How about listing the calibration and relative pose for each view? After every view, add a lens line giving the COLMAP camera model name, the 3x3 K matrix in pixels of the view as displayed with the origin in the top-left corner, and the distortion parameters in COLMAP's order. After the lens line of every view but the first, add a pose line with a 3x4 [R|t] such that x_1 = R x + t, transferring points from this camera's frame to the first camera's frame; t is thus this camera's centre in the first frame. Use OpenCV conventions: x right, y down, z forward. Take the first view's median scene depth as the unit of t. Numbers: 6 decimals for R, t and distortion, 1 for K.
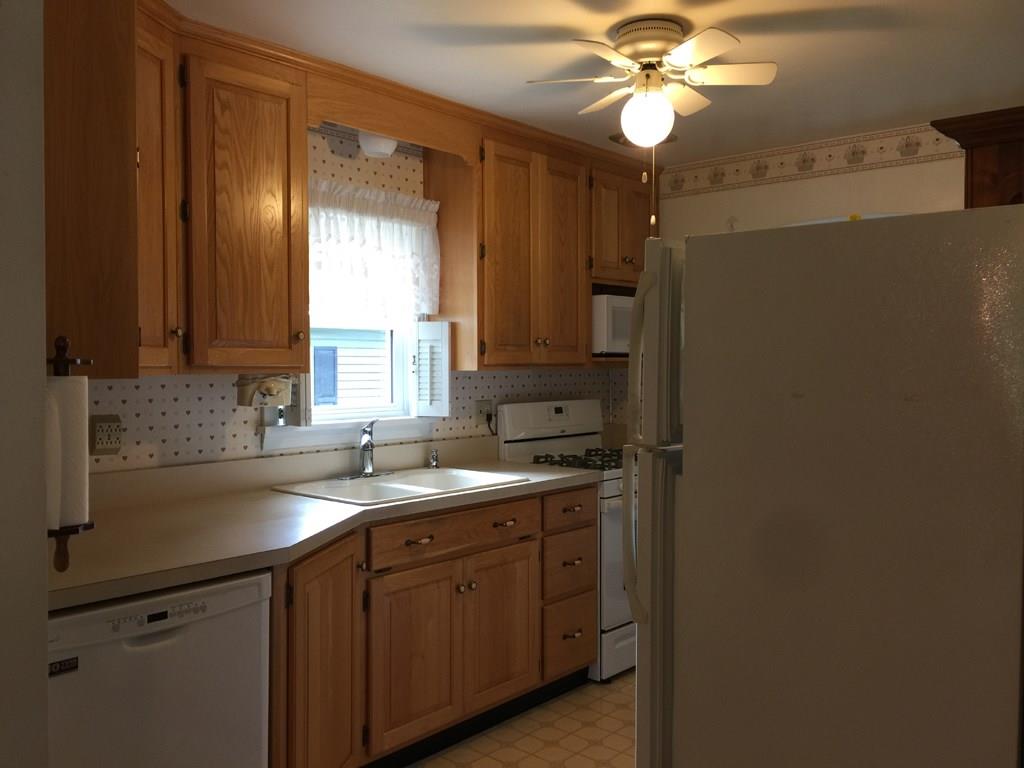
lens RADIAL K [[875.2, 0, 511.0], [0, 875.2, 378.1], [0, 0, 1]] dist [0.077821, 0.002134]
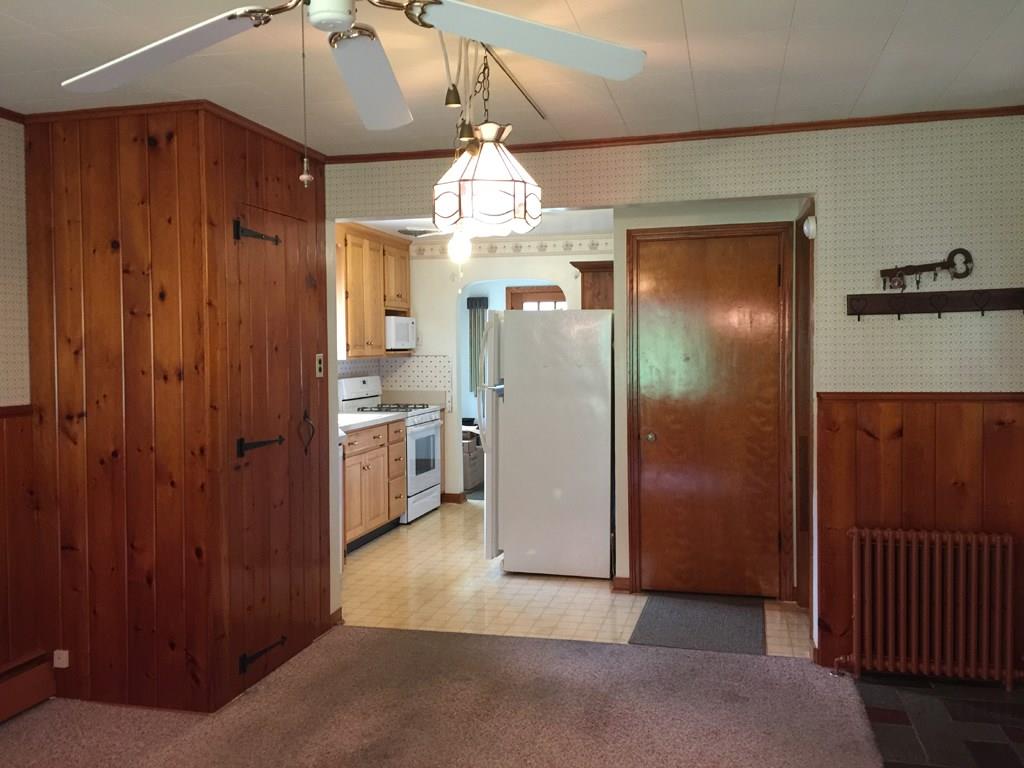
lens RADIAL K [[873.5, 0, 505.2], [0, 873.5, 370.9], [0, 0, 1]] dist [0.052016, -0.008142]
pose [[0.890443, -0.020367, 0.454639, -0.550943], [0.017143, 0.999790, 0.011213, 0.000105], [-0.454772, -0.002191, 0.890605, -0.754937]]
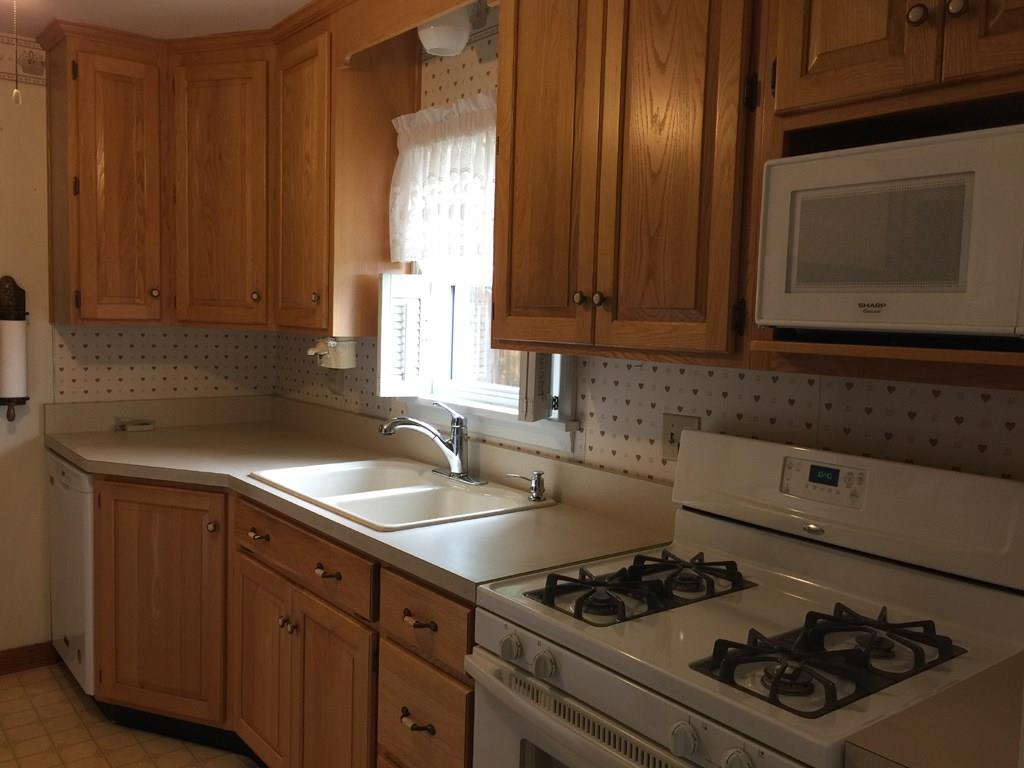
lens RADIAL K [[873.5, 0, 505.2], [0, 873.5, 370.9], [0, 0, 1]] dist [0.052016, -0.008142]
pose [[-0.180838, 0.064344, -0.981406, 0.525656], [-0.048759, 0.996044, 0.074288, -0.035985], [0.982303, 0.061287, -0.176985, 1.064612]]
